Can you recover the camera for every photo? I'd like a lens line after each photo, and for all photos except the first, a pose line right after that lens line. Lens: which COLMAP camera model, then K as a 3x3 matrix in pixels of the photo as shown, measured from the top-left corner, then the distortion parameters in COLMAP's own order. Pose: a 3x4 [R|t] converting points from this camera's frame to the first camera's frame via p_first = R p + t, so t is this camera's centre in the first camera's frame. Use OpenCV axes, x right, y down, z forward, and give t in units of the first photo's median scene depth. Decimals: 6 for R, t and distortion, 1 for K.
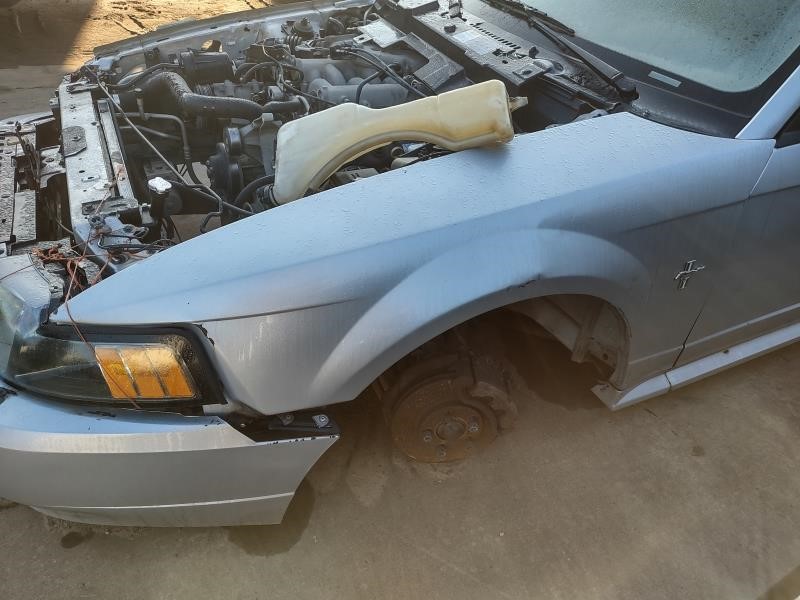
lens RADIAL K [[591.6, 0, 400.0], [0, 591.6, 300.0], [0, 0, 1]] dist [0.087250, -0.118126]
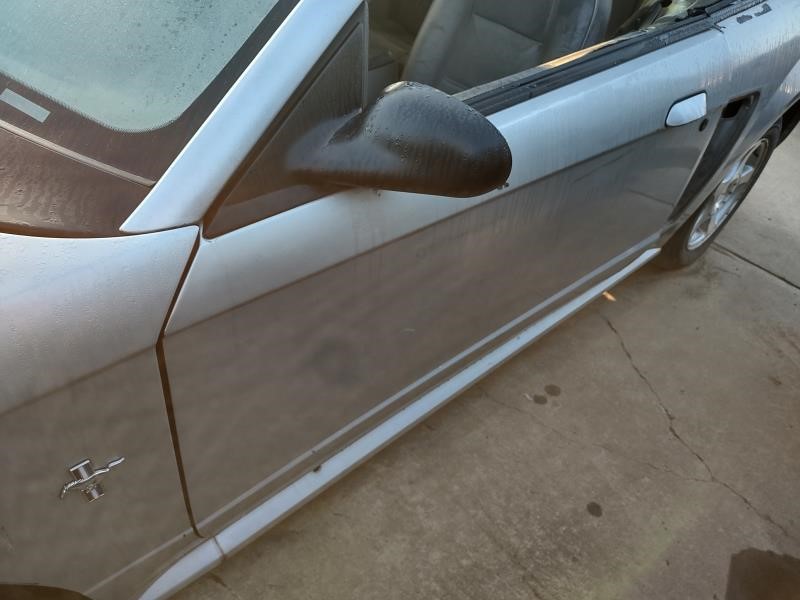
lens RADIAL K [[591.6, 0, 400.0], [0, 591.6, 300.0], [0, 0, 1]] dist [0.087250, -0.118126]
pose [[0.948250, -0.132782, 0.288429, 0.620592], [0.110958, 0.989667, 0.090818, -0.224640], [-0.297507, -0.054115, 0.953185, 0.419048]]
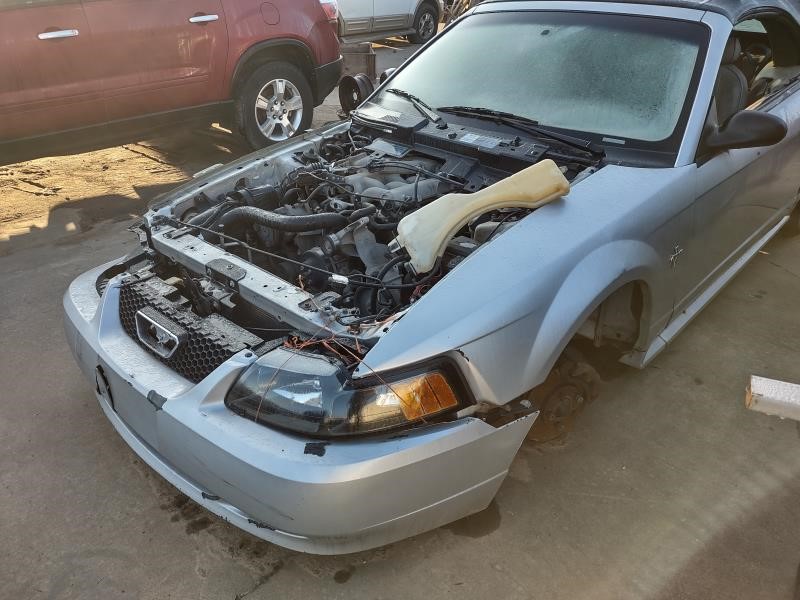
lens RADIAL K [[591.6, 0, 400.0], [0, 591.6, 300.0], [0, 0, 1]] dist [0.087250, -0.118126]
pose [[0.930823, -0.242766, 0.273190, -0.621496], [0.280562, 0.953688, -0.108461, 0.031865], [-0.234207, 0.177605, 0.955826, -0.273613]]
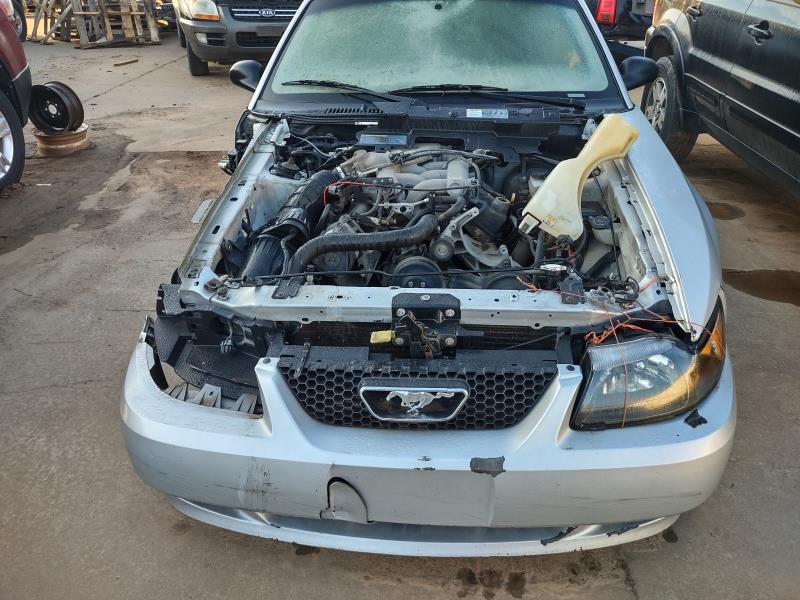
lens RADIAL K [[591.6, 0, 400.0], [0, 591.6, 300.0], [0, 0, 1]] dist [0.087250, -0.118126]
pose [[0.496791, -0.508901, 0.703007, -1.427933], [0.573312, 0.800565, 0.174383, -0.523544], [-0.651546, 0.316411, 0.689472, 0.347889]]
